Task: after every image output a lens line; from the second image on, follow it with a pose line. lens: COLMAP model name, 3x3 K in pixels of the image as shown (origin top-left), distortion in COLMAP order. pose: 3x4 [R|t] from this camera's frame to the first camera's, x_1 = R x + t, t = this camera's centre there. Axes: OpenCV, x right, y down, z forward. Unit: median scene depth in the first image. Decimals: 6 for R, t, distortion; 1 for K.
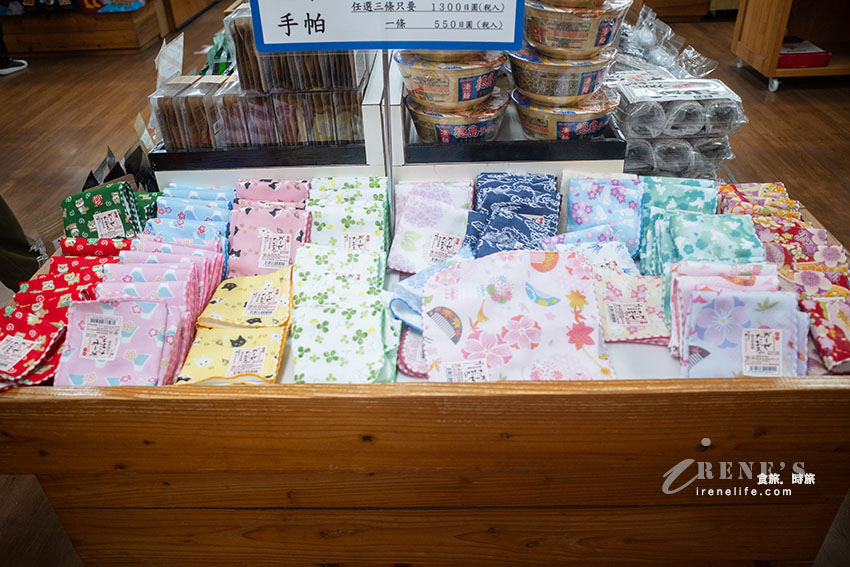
lens RADIAL K [[679.8, 0, 422.4], [0, 679.8, 284.6], [0, 0, 1]] dist [-0.052287, 0.036071]
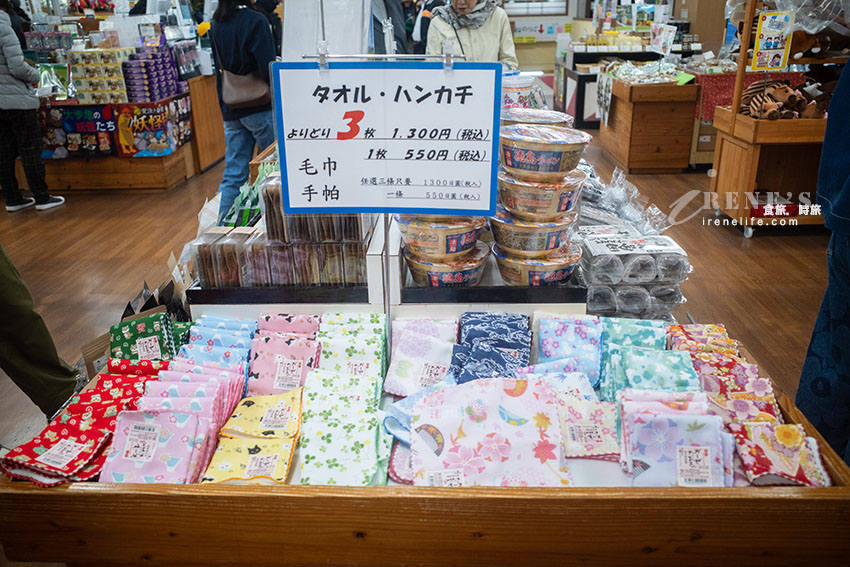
lens RADIAL K [[679.8, 0, 426.7], [0, 679.8, 283.9], [0, 0, 1]] dist [-0.052287, 0.036071]
pose [[0.999794, 0.020311, -0.000407, 0.021354], [-0.020006, 0.980907, -0.193445, 0.019934], [-0.003530, 0.193413, 0.981111, -0.195879]]
